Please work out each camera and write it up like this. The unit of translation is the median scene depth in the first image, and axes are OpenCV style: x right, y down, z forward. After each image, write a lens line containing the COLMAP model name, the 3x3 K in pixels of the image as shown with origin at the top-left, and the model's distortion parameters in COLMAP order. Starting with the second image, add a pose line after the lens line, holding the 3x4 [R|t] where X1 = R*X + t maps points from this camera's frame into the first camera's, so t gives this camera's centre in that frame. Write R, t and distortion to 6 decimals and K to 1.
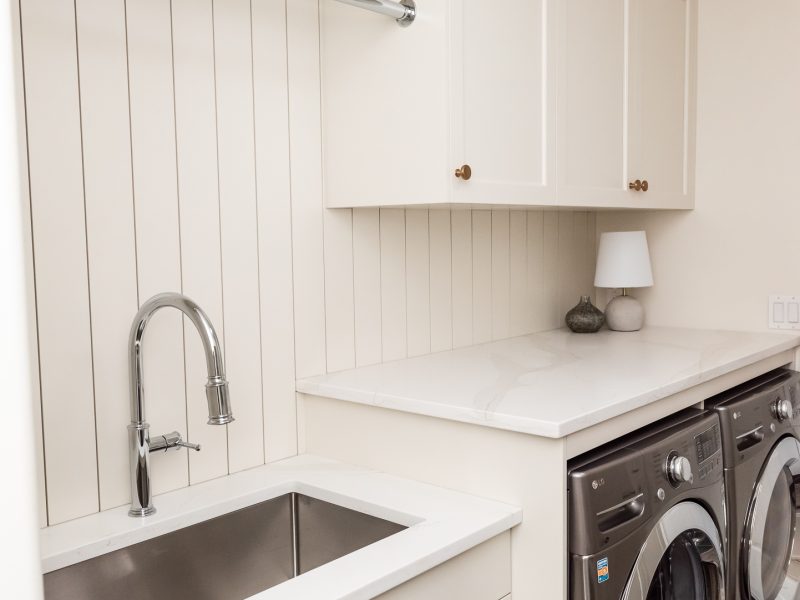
lens RADIAL K [[817.4, 0, 400.0], [0, 817.4, 300.0], [0, 0, 1]] dist [0.007514, -0.005235]
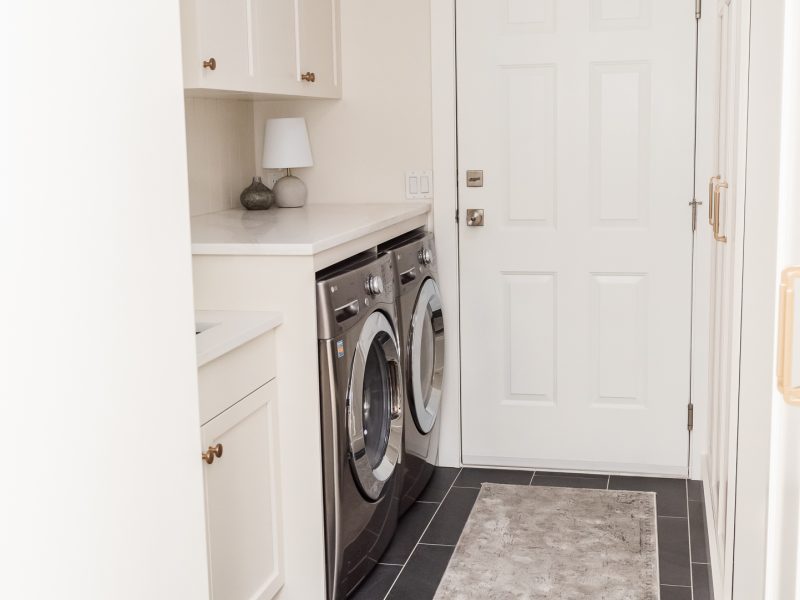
lens RADIAL K [[1053.6, 0, 400.0], [0, 1053.6, 300.0], [0, 0, 1]] dist [-0.005498, -0.073955]
pose [[0.887232, -0.076780, 0.454889, -0.302577], [0.043952, 0.995636, 0.082326, 0.060212], [-0.459225, -0.053049, 0.886735, -0.417651]]
